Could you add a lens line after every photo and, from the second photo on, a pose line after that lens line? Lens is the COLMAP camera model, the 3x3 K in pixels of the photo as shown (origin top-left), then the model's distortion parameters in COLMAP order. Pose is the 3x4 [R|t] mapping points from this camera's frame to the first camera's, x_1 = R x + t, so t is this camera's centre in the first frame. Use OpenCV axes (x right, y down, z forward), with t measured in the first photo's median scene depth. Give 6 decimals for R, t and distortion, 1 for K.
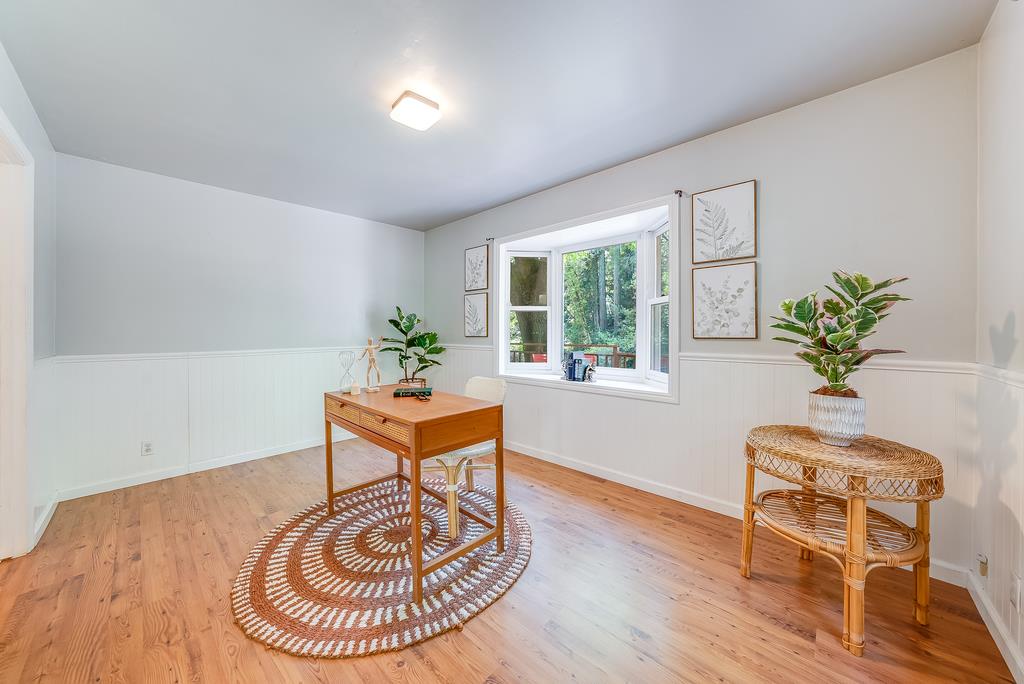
lens RADIAL K [[352.8, 0, 514.6], [0, 352.8, 338.8], [0, 0, 1]] dist [-0.022717, 0.004175]
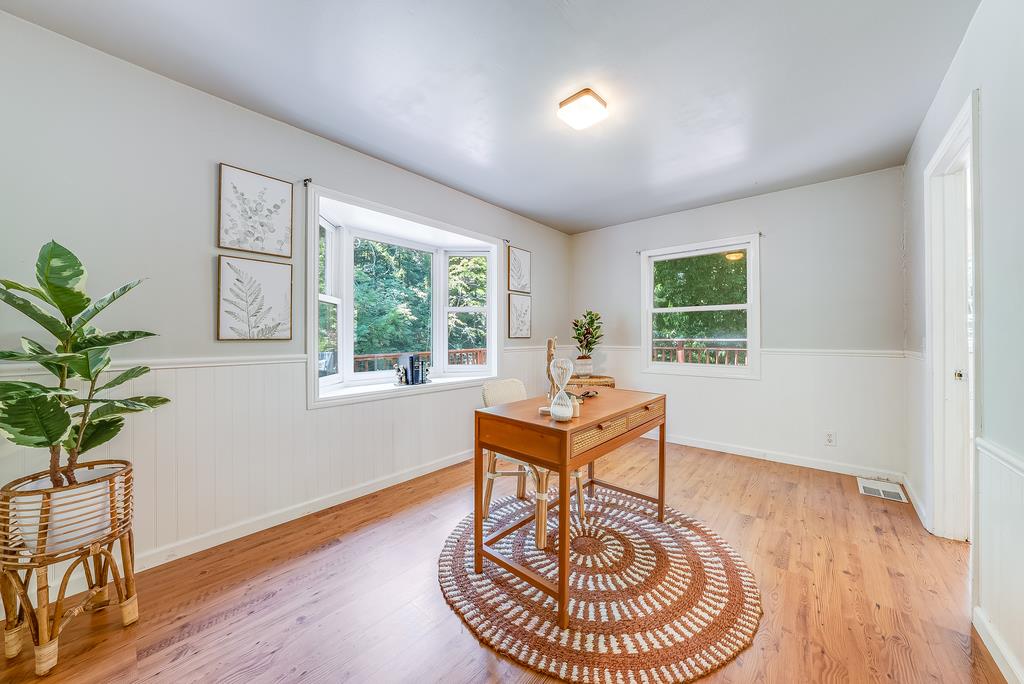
lens RADIAL K [[352.8, 0, 513.5], [0, 352.8, 335.0], [0, 0, 1]] dist [-0.022717, 0.004175]
pose [[-0.027534, 0.003413, 0.999615, -1.497508], [0.018419, 0.999826, -0.002907, -0.012024], [-0.999451, 0.018332, -0.027593, 1.441316]]
